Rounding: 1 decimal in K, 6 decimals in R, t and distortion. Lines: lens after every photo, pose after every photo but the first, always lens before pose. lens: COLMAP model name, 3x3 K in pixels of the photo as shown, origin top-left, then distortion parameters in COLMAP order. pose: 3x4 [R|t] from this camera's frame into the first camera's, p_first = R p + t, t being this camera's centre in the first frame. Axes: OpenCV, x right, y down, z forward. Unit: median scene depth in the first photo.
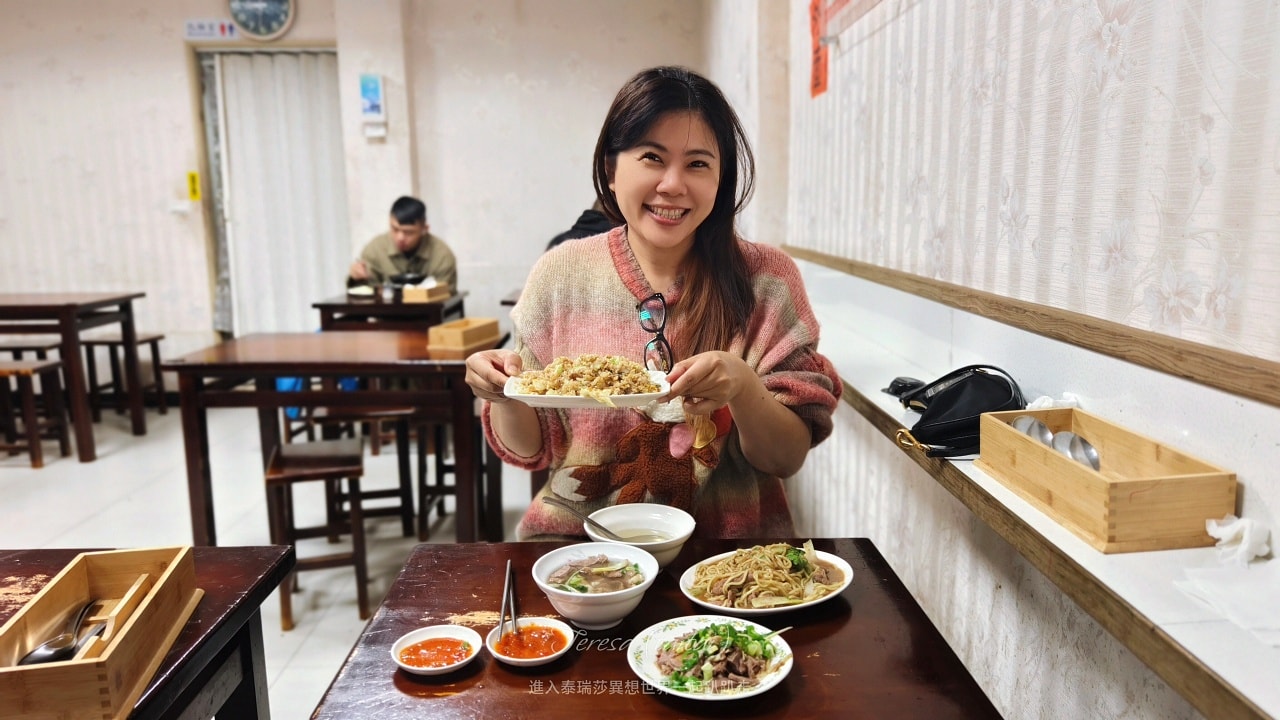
lens RADIAL K [[854.5, 0, 640.0], [0, 854.5, 360.0], [0, 0, 1]] dist [0.007820, 0.000163]
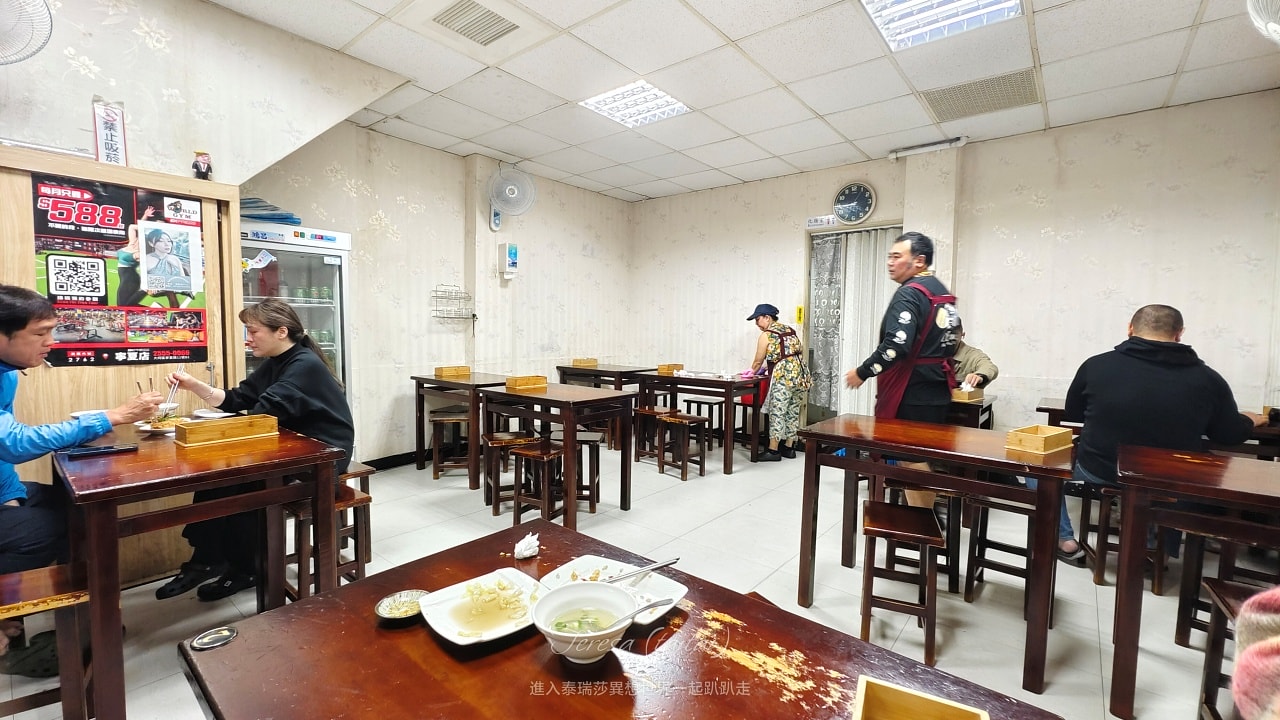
lens RADIAL K [[521.7, 0, 640.0], [0, 521.7, 360.0], [0, 0, 1]] dist [0.000178, 0.000027]
pose [[0.750213, 0.059567, -0.658508, -0.091031], [-0.137281, 0.988263, -0.067003, -0.009429], [0.646788, 0.140668, 0.749585, 0.066945]]
